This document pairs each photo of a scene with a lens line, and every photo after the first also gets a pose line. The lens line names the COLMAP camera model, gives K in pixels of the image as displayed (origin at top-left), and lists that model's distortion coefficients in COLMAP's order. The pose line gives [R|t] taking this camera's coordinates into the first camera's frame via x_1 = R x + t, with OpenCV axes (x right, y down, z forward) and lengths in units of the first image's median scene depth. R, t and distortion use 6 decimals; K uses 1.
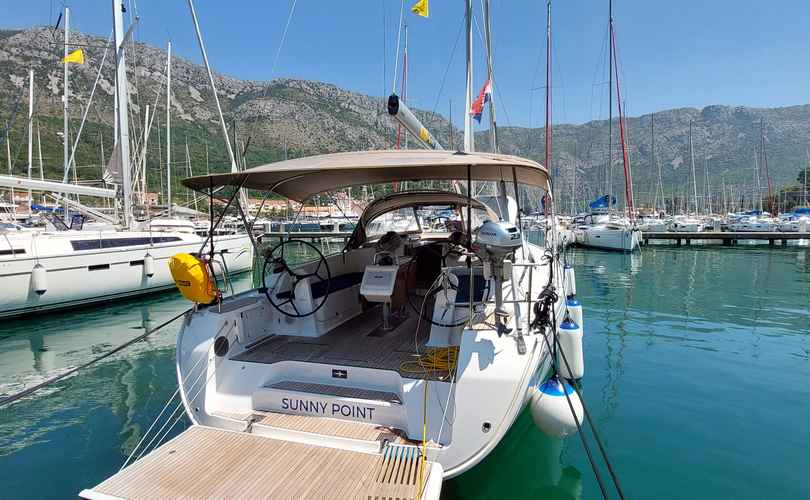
lens RADIAL K [[447.5, 0, 403.1], [0, 447.5, 231.3], [0, 0, 1]] dist [-0.002727, 0.000066]
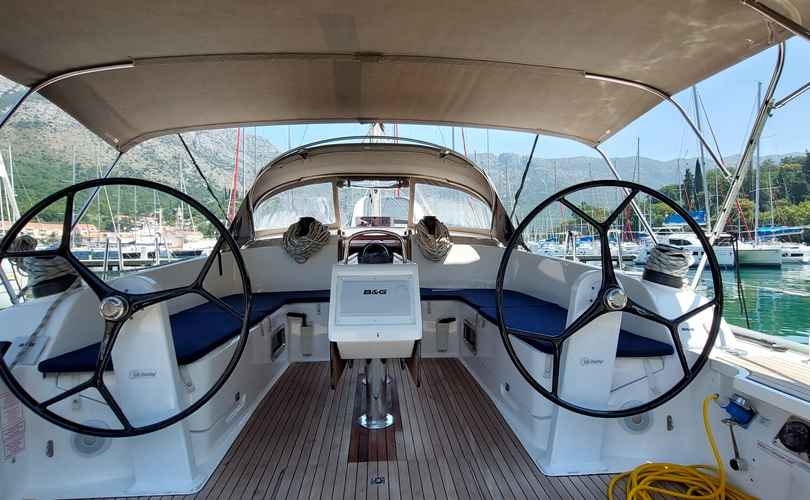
lens RADIAL K [[447.5, 0, 403.1], [0, 447.5, 231.3], [0, 0, 1]] dist [-0.002727, 0.000066]
pose [[0.927693, 0.012413, 0.373137, -0.165816], [0.011851, 0.997964, -0.062663, 0.072059], [-0.373155, 0.062555, 0.925658, 0.608952]]
